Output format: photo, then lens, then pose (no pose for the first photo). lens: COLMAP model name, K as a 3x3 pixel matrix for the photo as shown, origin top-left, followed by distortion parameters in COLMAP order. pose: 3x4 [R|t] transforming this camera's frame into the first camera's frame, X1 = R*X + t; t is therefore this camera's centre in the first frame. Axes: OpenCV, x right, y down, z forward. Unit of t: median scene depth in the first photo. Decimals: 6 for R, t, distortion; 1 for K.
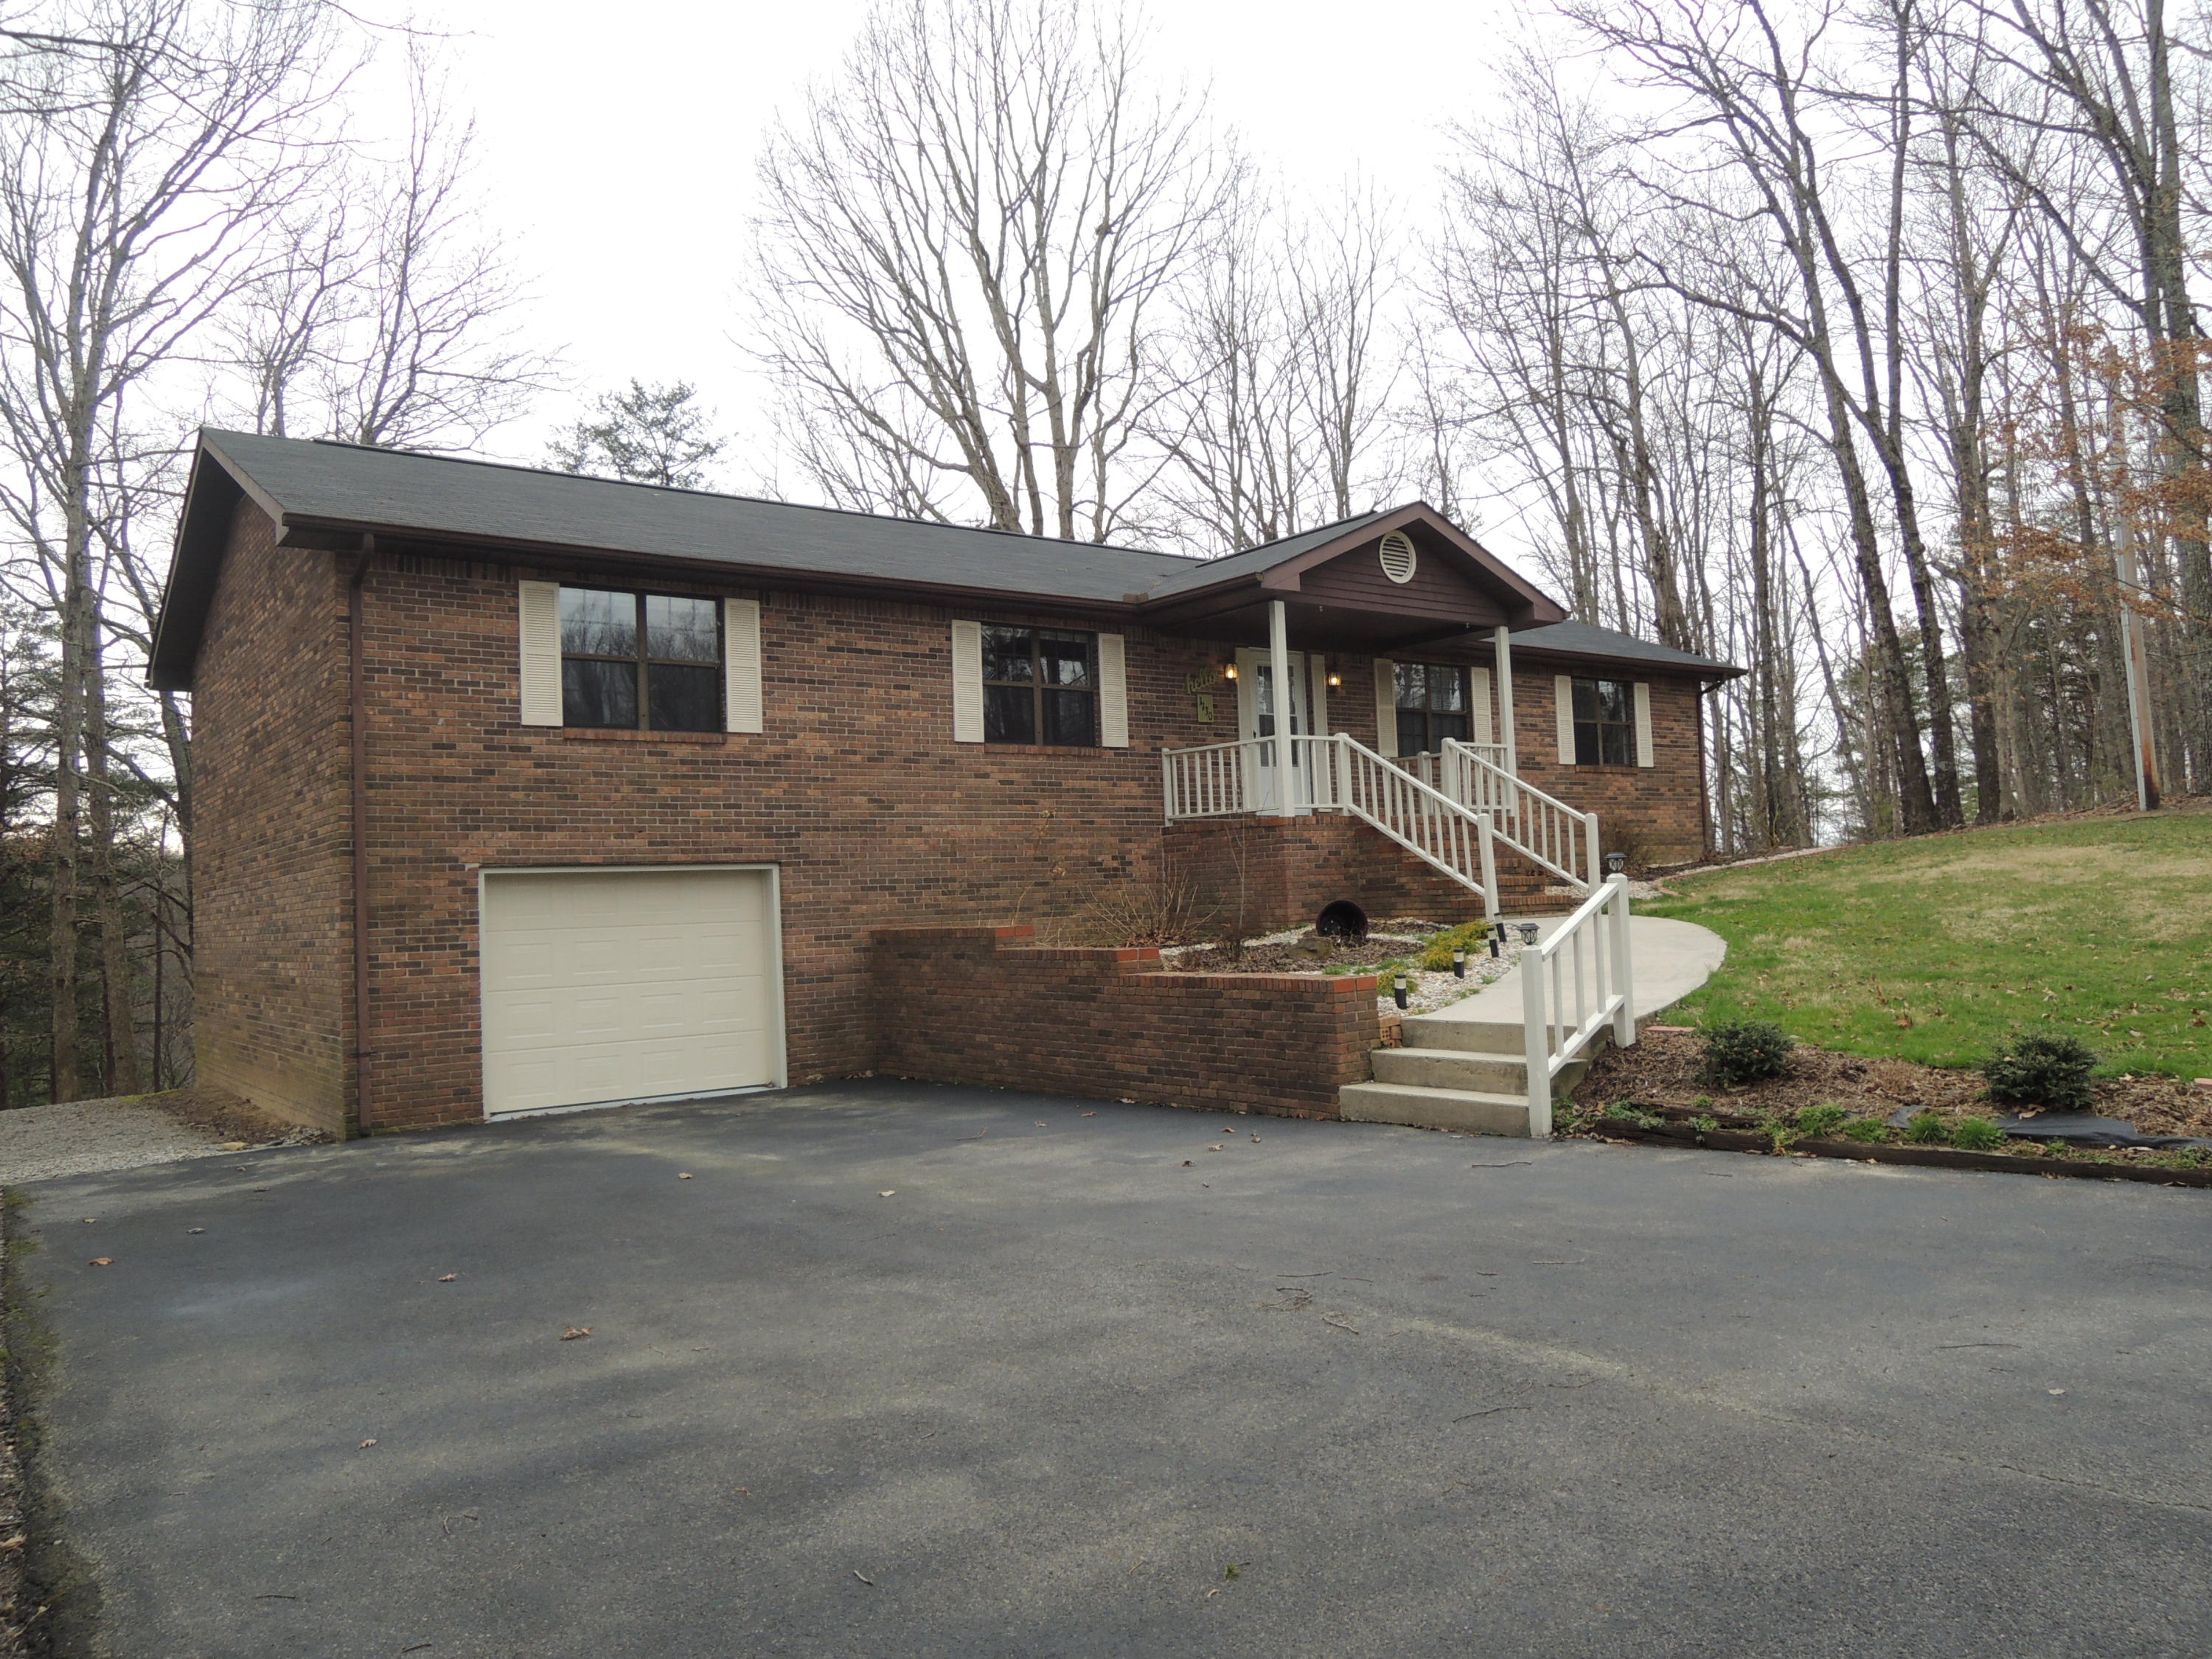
lens RADIAL K [[1583.5, 0, 1114.1], [0, 1583.5, 824.6], [0, 0, 1]] dist [-0.024913, -0.000254]
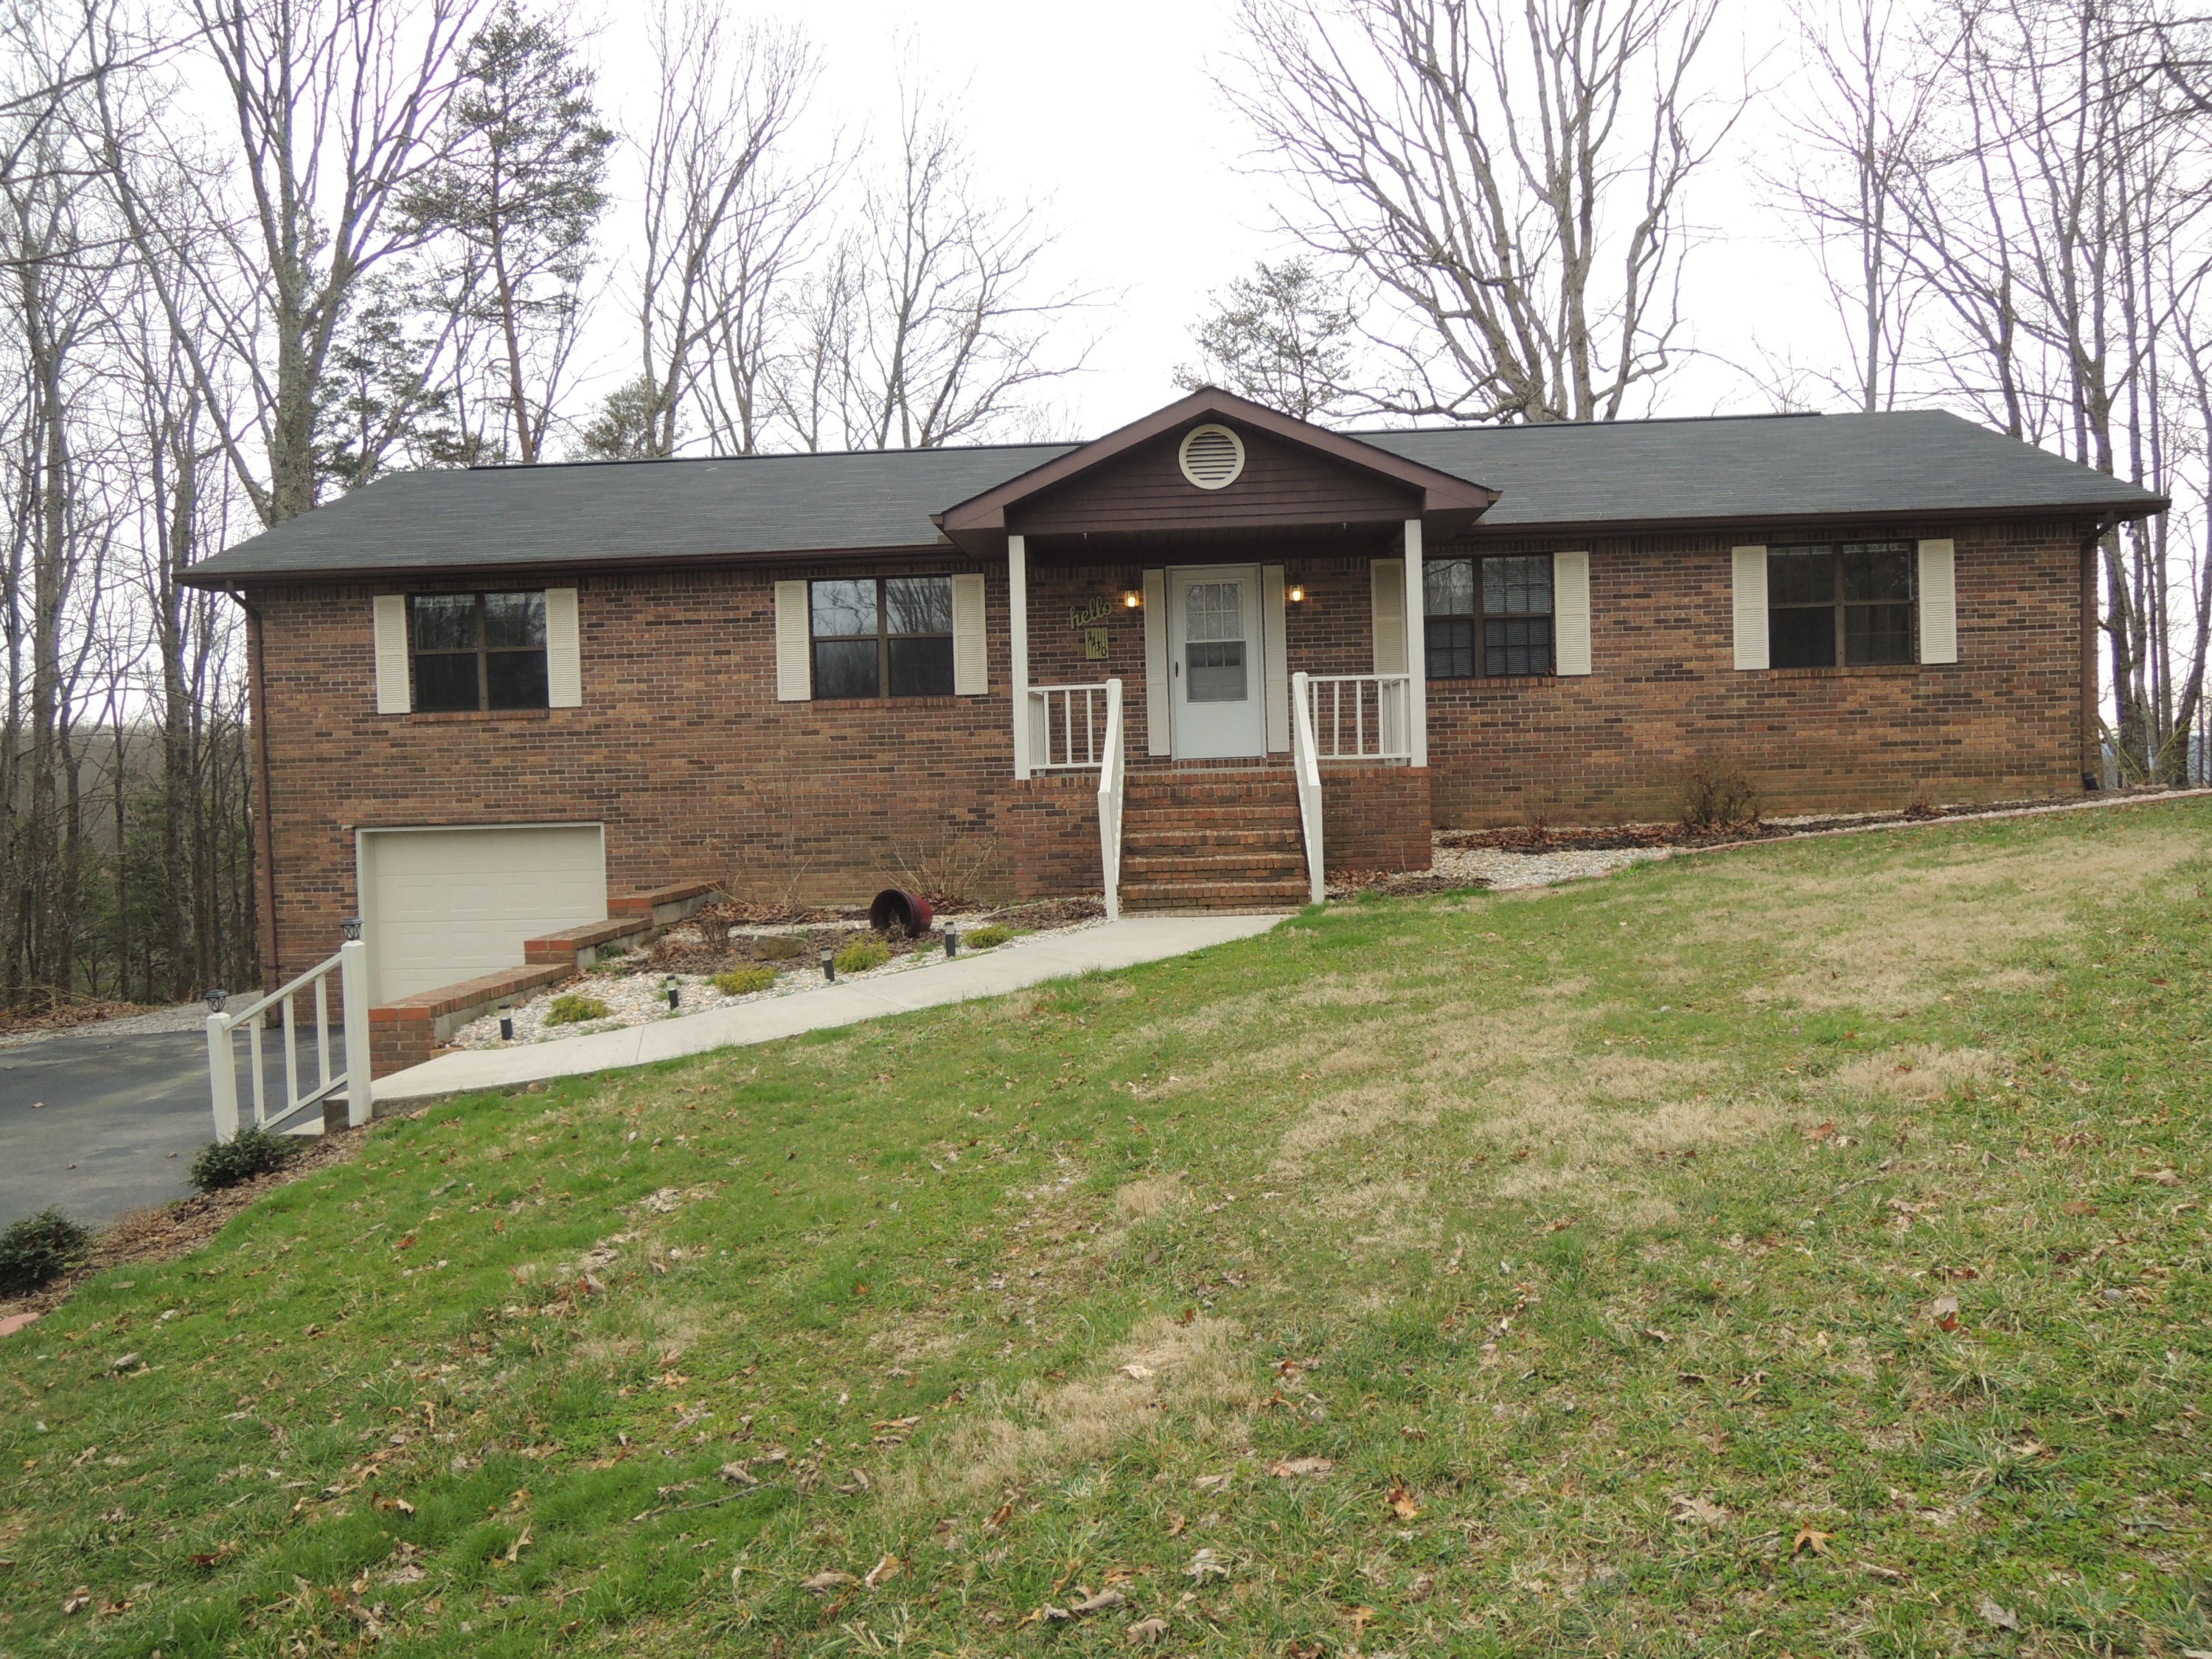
lens RADIAL K [[1583.5, 0, 1114.1], [0, 1583.5, 824.6], [0, 0, 1]] dist [-0.024913, -0.000254]
pose [[0.765381, 0.034737, -0.642640, 0.678569], [0.032270, 0.995215, 0.092228, -0.055915], [0.642768, -0.091328, 0.760597, 0.323711]]
